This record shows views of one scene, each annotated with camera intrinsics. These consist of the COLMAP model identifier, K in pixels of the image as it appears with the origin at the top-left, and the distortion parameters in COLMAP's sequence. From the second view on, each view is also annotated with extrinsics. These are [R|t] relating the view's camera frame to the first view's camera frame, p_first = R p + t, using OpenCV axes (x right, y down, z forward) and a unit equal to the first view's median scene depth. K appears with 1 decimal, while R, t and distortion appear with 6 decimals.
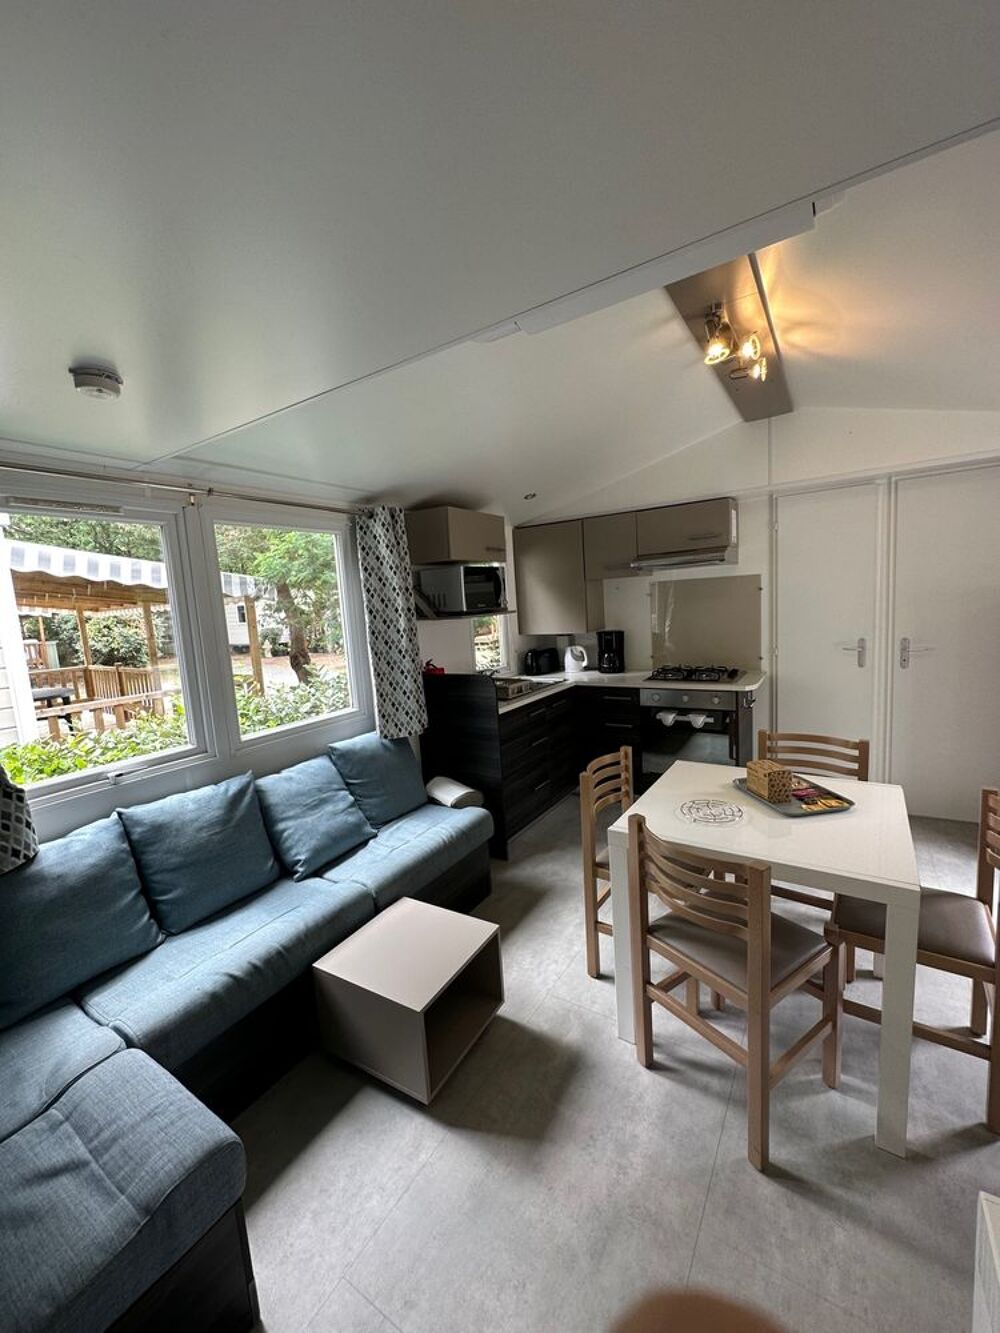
lens RADIAL K [[532.6, 0, 504.0], [0, 532.6, 665.5], [0, 0, 1]] dist [-0.000477, -0.000005]
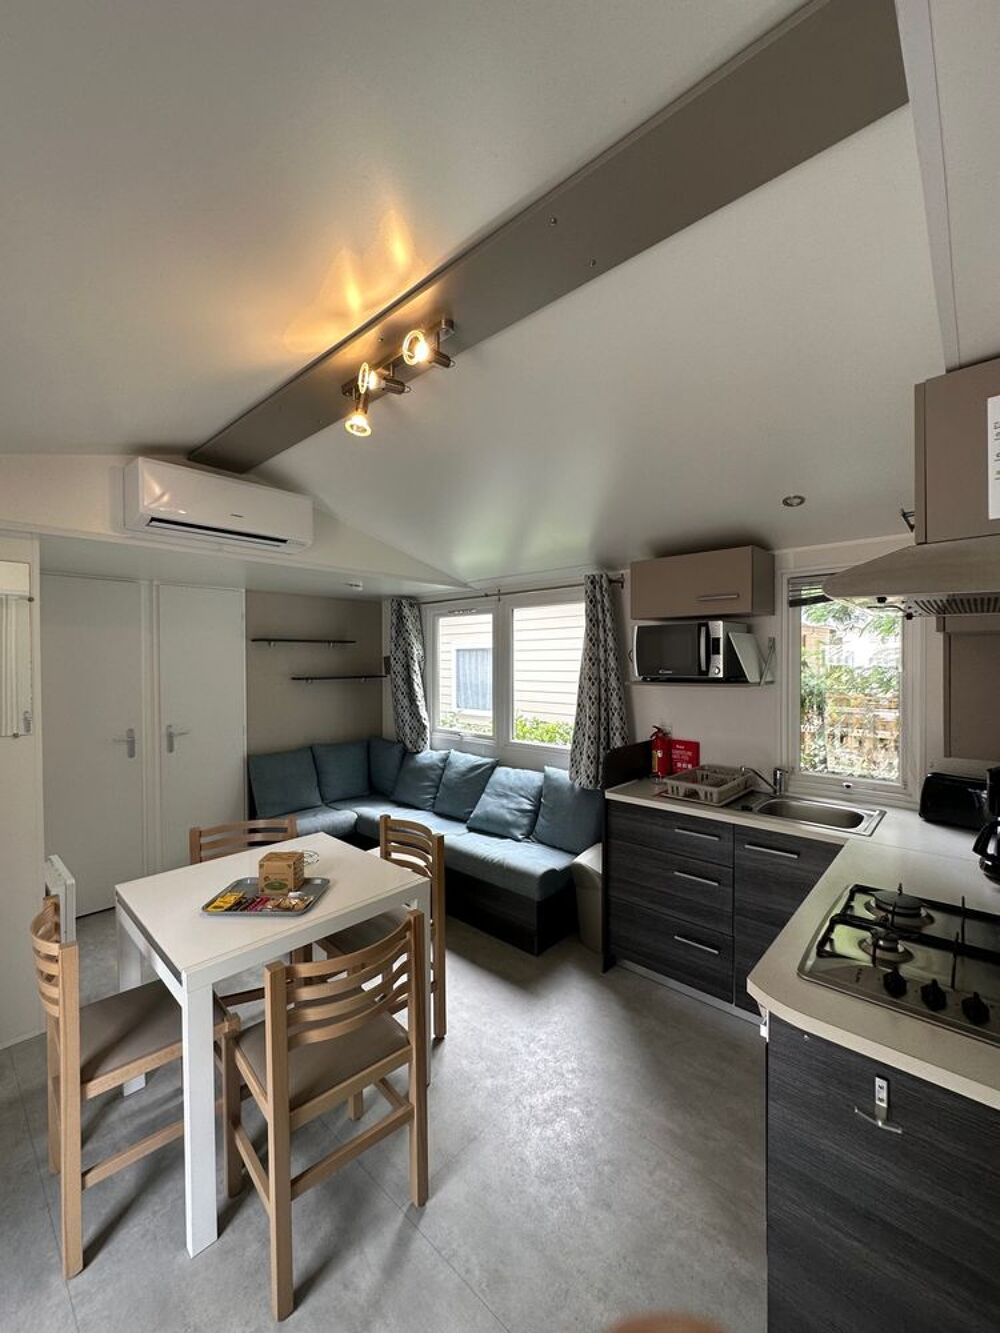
lens RADIAL K [[532.6, 0, 504.0], [0, 532.6, 665.5], [0, 0, 1]] dist [-0.000477, -0.000005]
pose [[-0.174811, 0.076330, -0.981639, 0.675934], [-0.097864, 0.990707, 0.094462, -0.148257], [0.979726, 0.112580, -0.165717, 0.766400]]
